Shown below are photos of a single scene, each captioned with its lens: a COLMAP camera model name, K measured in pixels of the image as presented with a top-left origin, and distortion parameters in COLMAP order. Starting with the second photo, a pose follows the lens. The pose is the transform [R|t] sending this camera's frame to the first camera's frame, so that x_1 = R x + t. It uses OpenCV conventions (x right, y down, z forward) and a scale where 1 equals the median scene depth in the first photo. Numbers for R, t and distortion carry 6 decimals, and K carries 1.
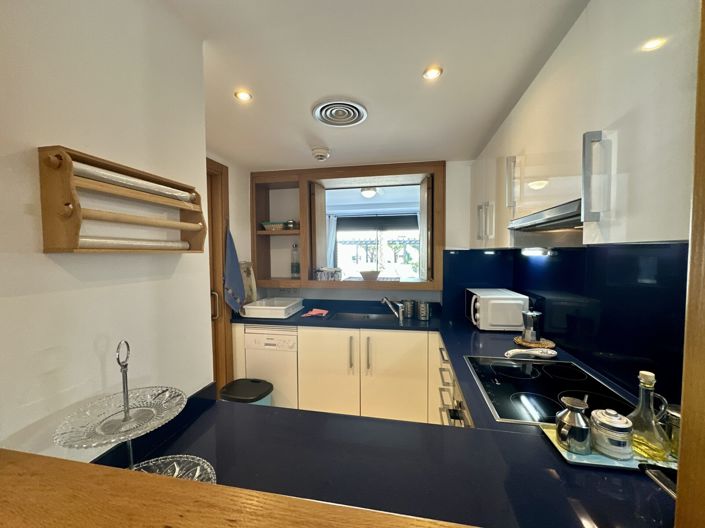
lens RADIAL K [[280.9, 0, 352.9], [0, 280.9, 269.1], [0, 0, 1]] dist [0.001772, -0.000502]
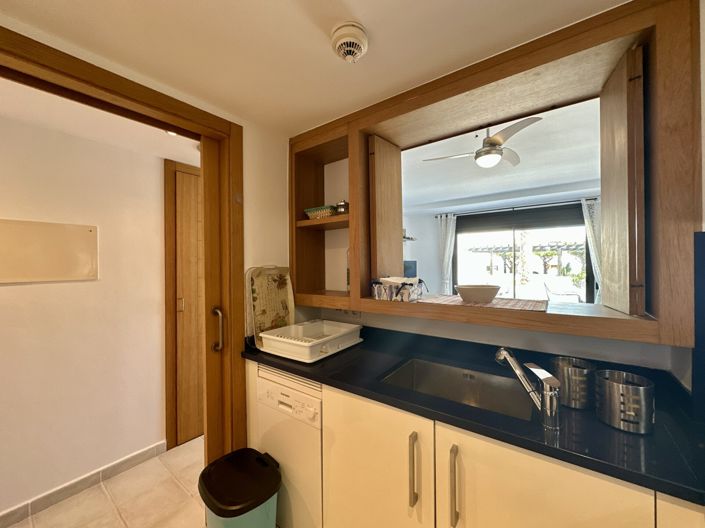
lens RADIAL K [[280.9, 0, 353.5], [0, 280.9, 266.2], [0, 0, 1]] dist [0.001772, -0.000502]
pose [[0.900416, 0.001678, -0.435027, 0.082861], [-0.021789, 0.998911, -0.041245, -0.001909], [0.434485, 0.046616, 0.899472, 0.454007]]
